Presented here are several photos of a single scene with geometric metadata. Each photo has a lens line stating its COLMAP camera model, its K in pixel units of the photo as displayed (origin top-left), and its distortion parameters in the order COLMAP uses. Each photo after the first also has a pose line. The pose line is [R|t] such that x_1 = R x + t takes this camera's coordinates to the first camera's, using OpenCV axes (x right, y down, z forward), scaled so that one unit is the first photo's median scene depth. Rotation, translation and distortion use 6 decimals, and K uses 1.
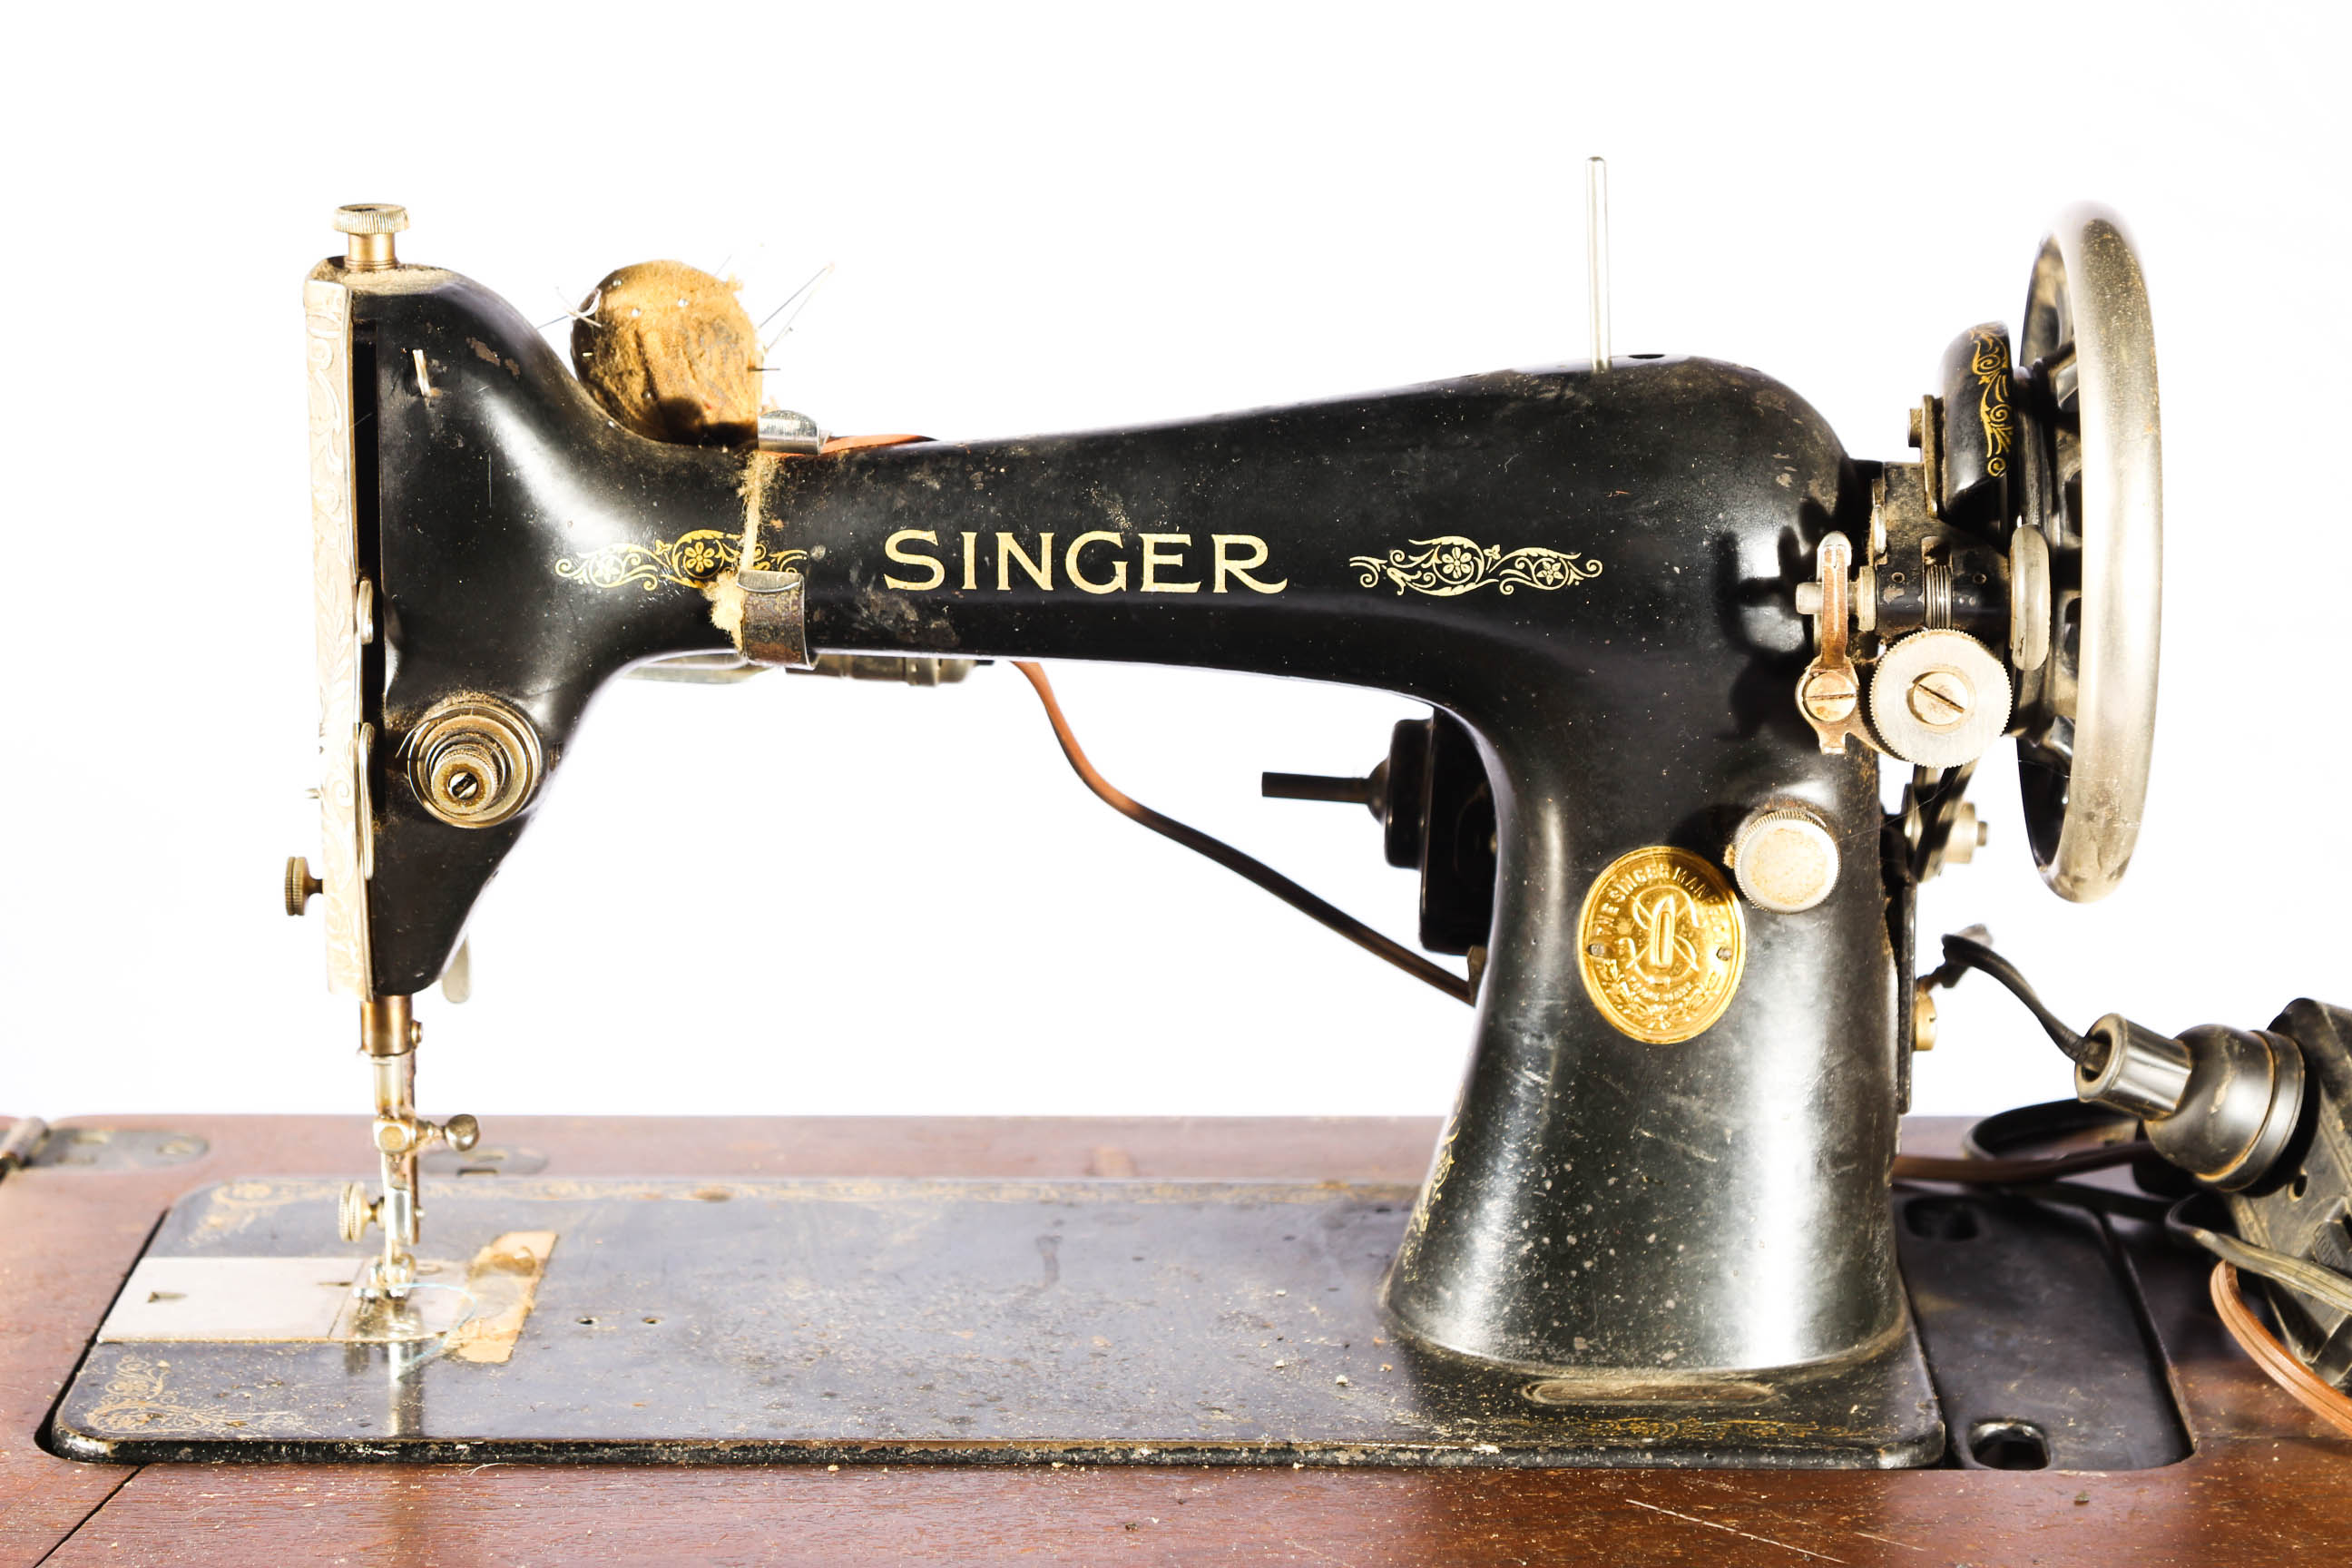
lens RADIAL K [[6261.4, 0, 1176.0], [0, 6261.4, 784.0], [0, 0, 1]] dist [0.129314, 0.488644]
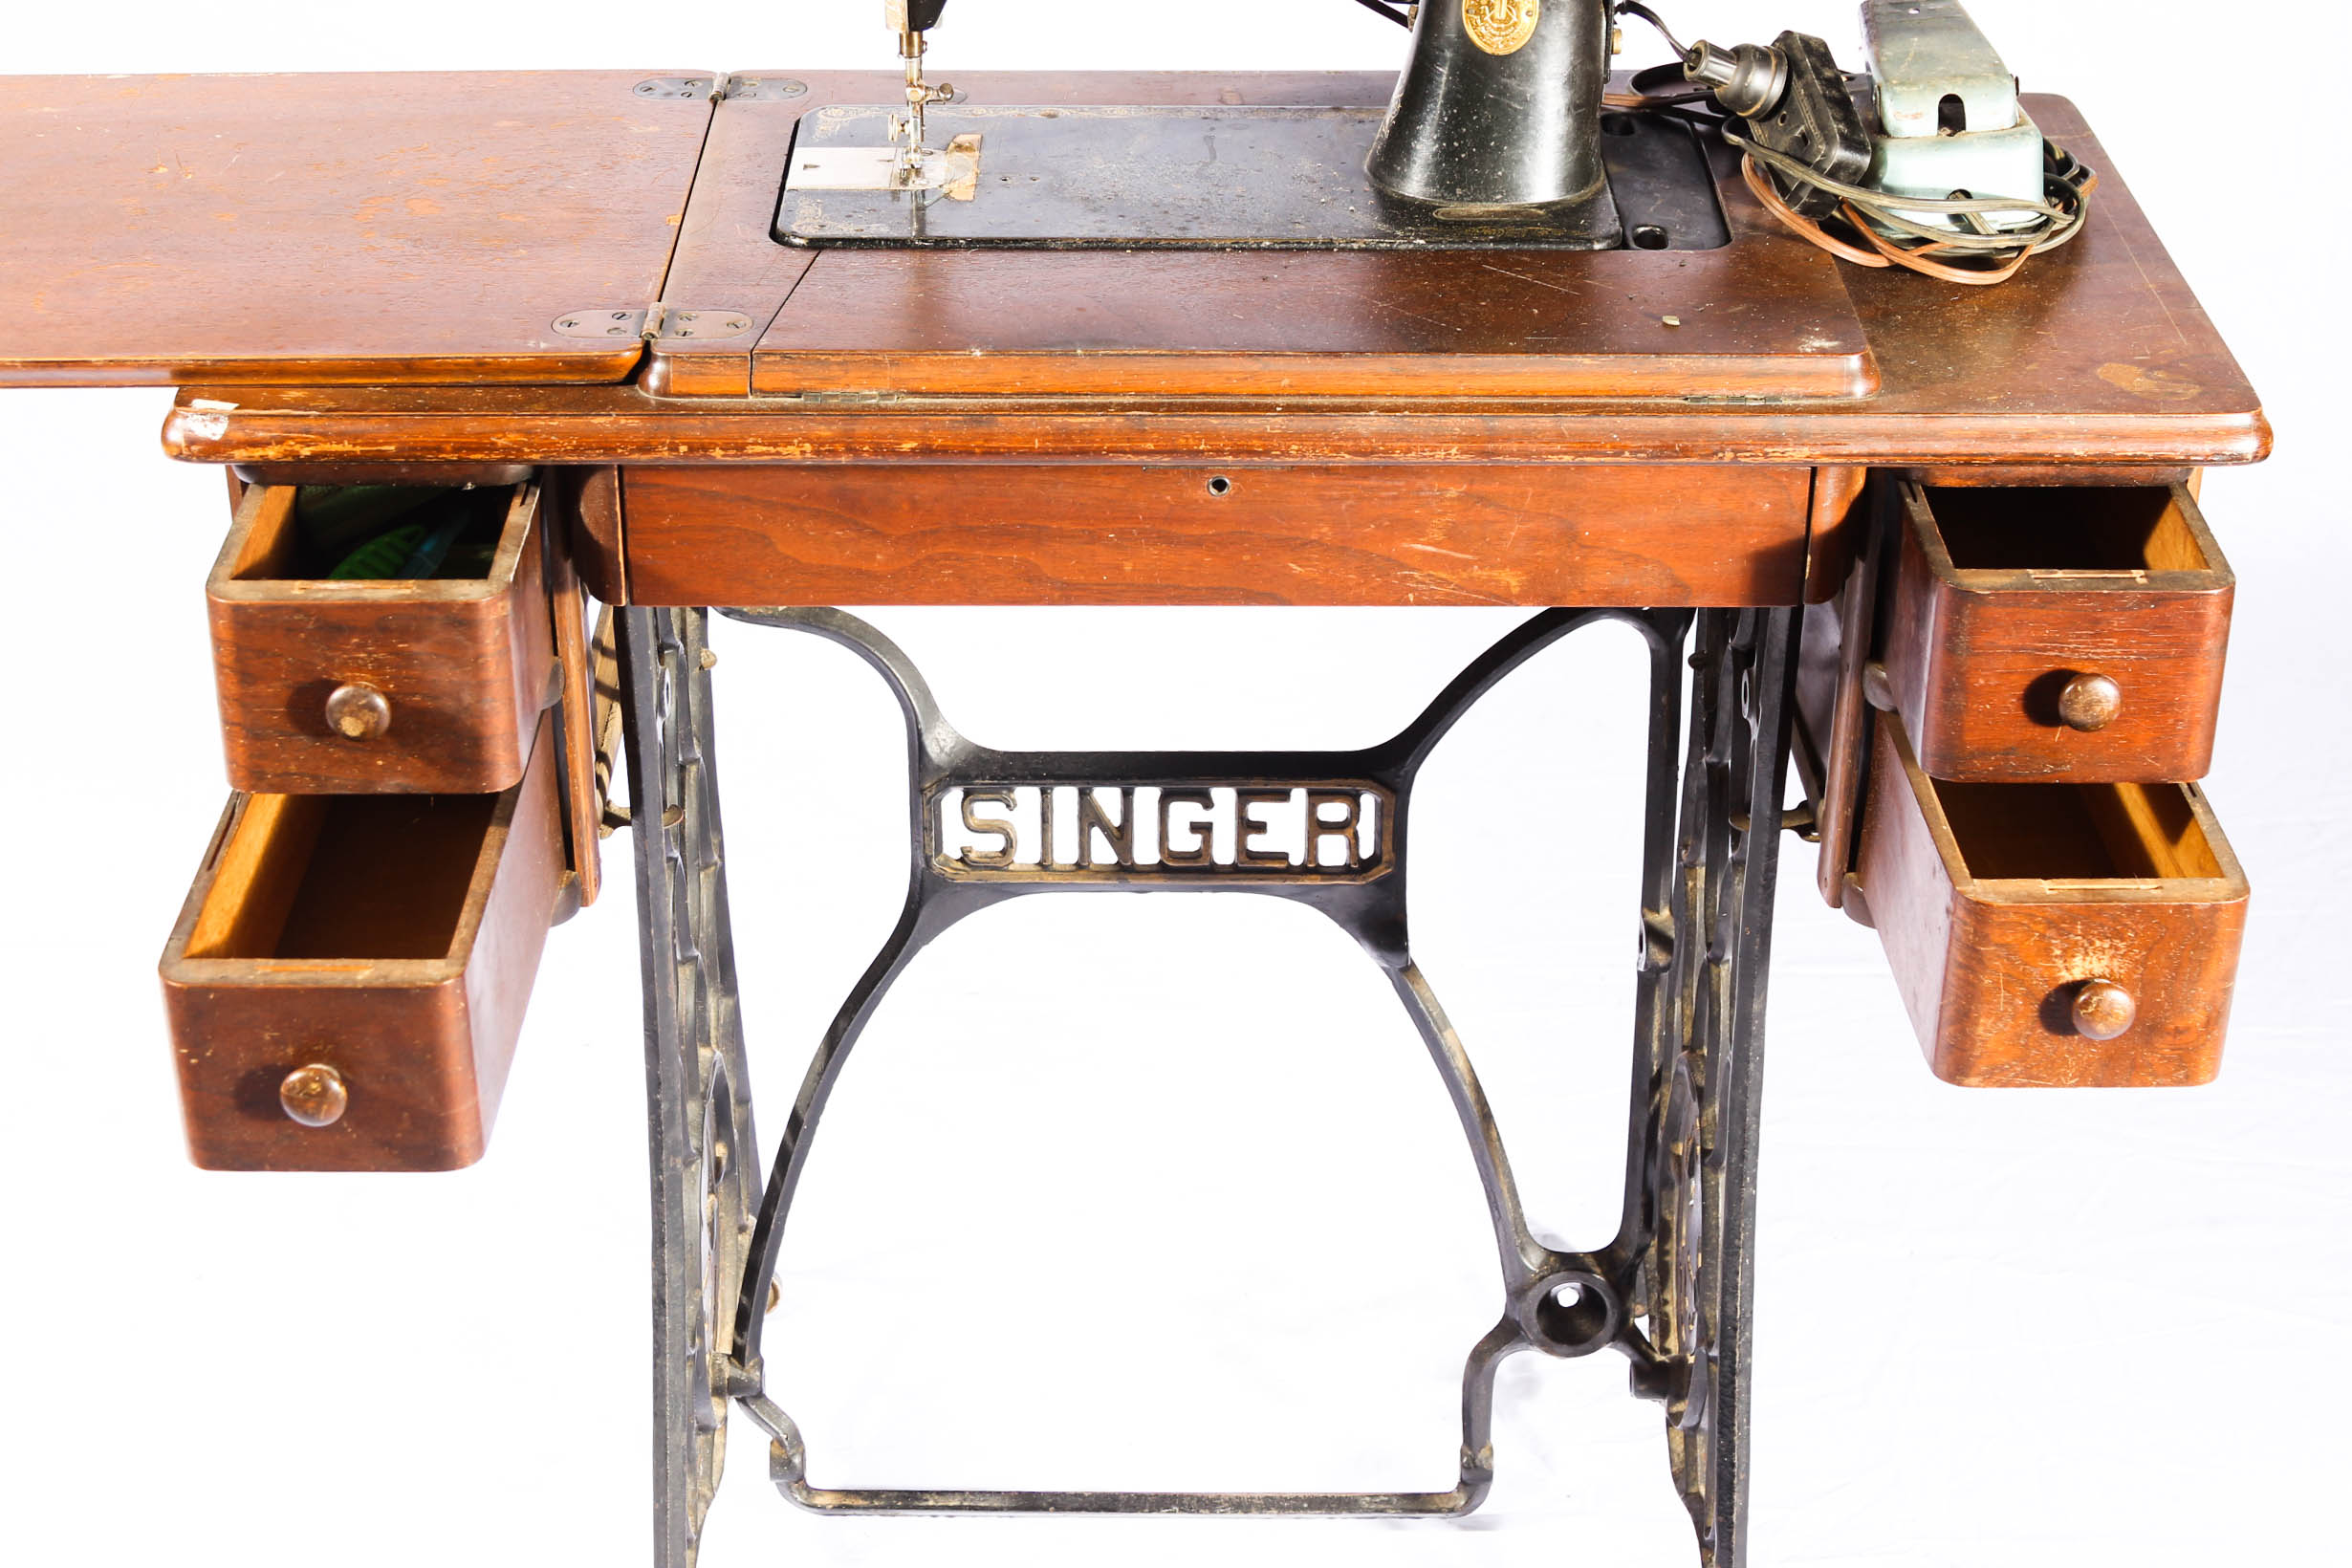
lens RADIAL K [[3782.5, 0, 1176.0], [0, 3782.5, 784.0], [0, 0, 1]] dist [-0.006014, -0.064147]
pose [[0.999680, -0.006396, 0.024488, -0.069780], [-0.000560, 0.961726, 0.274011, -0.075707], [-0.025303, -0.273937, 0.961415, -0.340870]]
